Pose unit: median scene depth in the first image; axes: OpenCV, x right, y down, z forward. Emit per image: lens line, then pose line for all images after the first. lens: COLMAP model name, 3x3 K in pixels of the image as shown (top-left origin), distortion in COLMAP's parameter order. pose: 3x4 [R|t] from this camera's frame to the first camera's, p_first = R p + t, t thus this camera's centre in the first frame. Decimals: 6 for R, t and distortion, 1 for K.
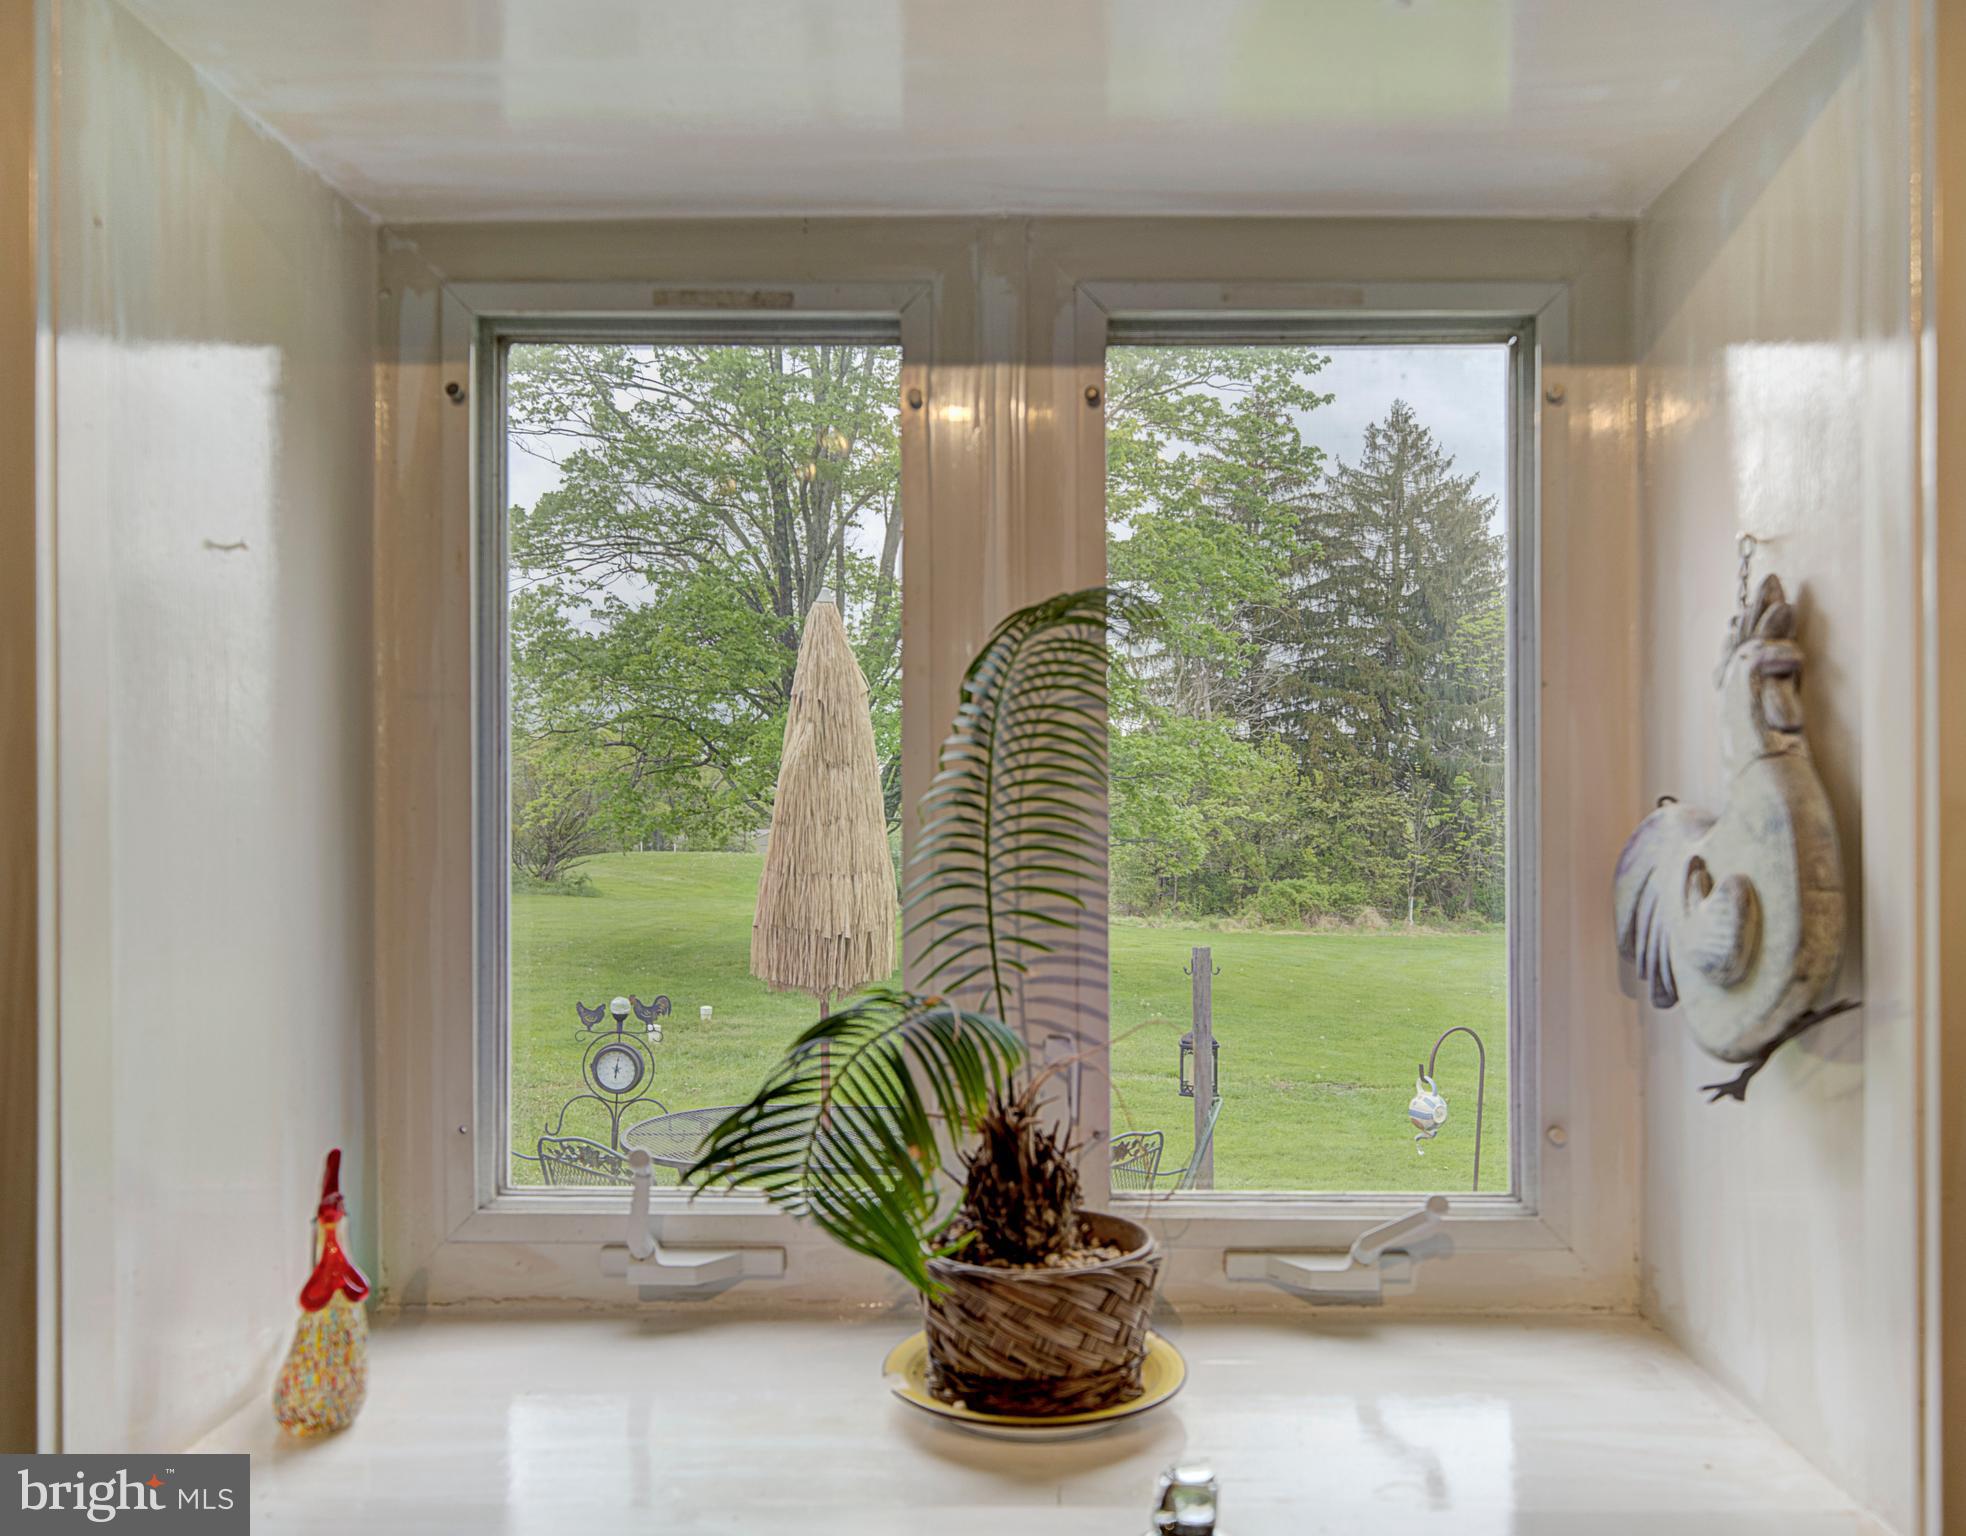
lens RADIAL K [[1436.5, 0, 984.3], [0, 1436.5, 772.8], [0, 0, 1]] dist [-0.005303, -0.001068]
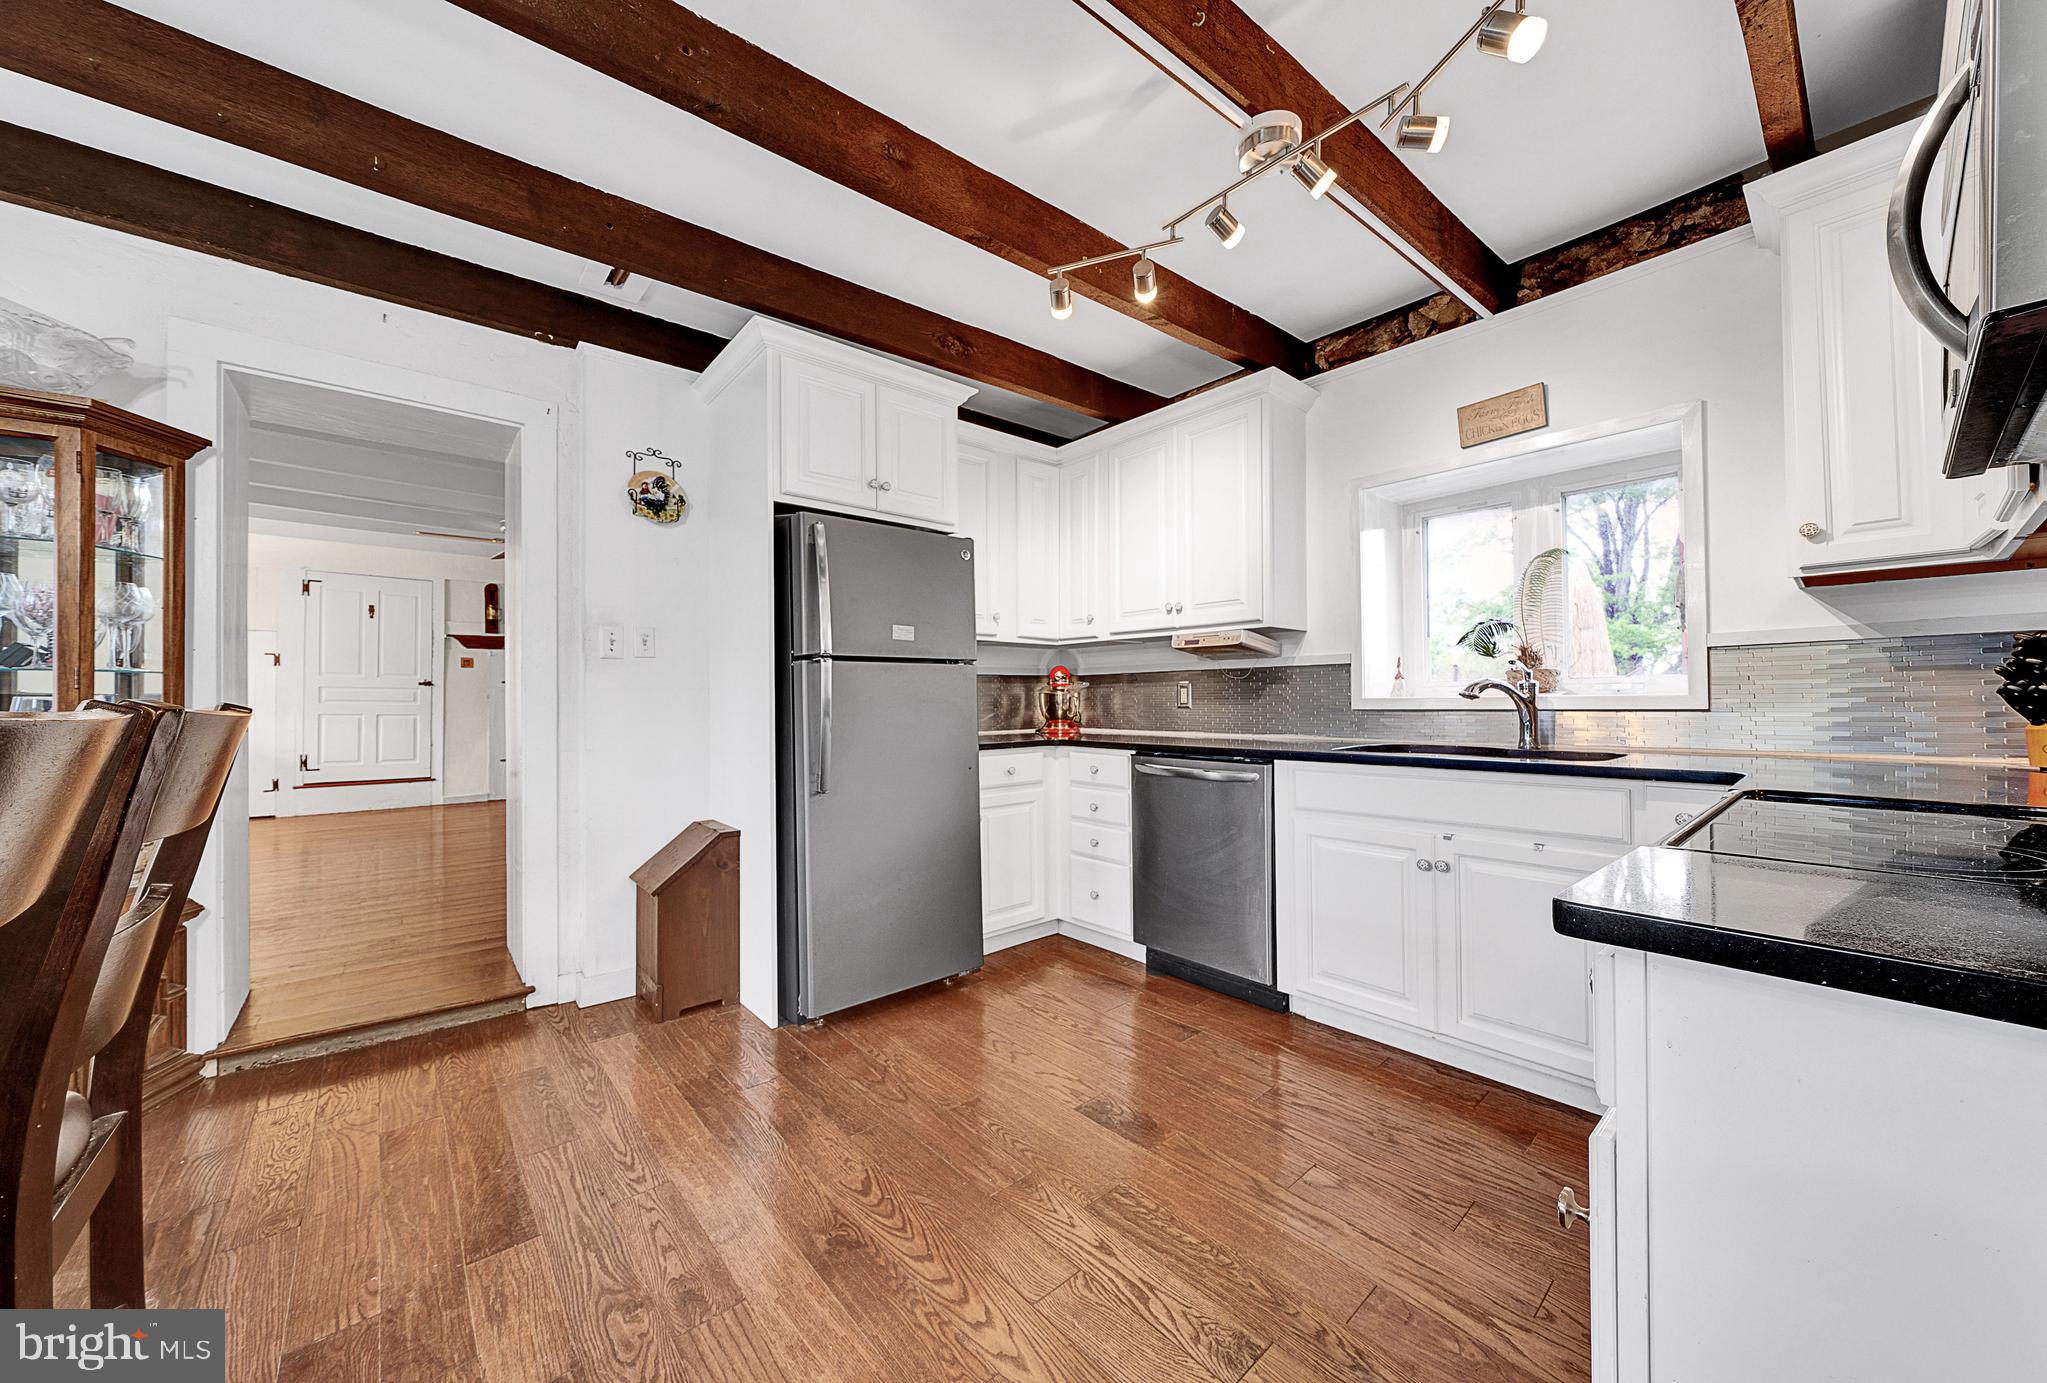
lens RADIAL K [[738.2, 0, 1019.4], [0, 738.2, 692.7], [0, 0, 1]] dist [0.000042, -0.000002]
pose [[0.657640, -0.011177, -0.753249, 0.828406], [0.013761, 0.999901, -0.002822, 0.376993], [0.753206, -0.008509, 0.657729, -2.218009]]
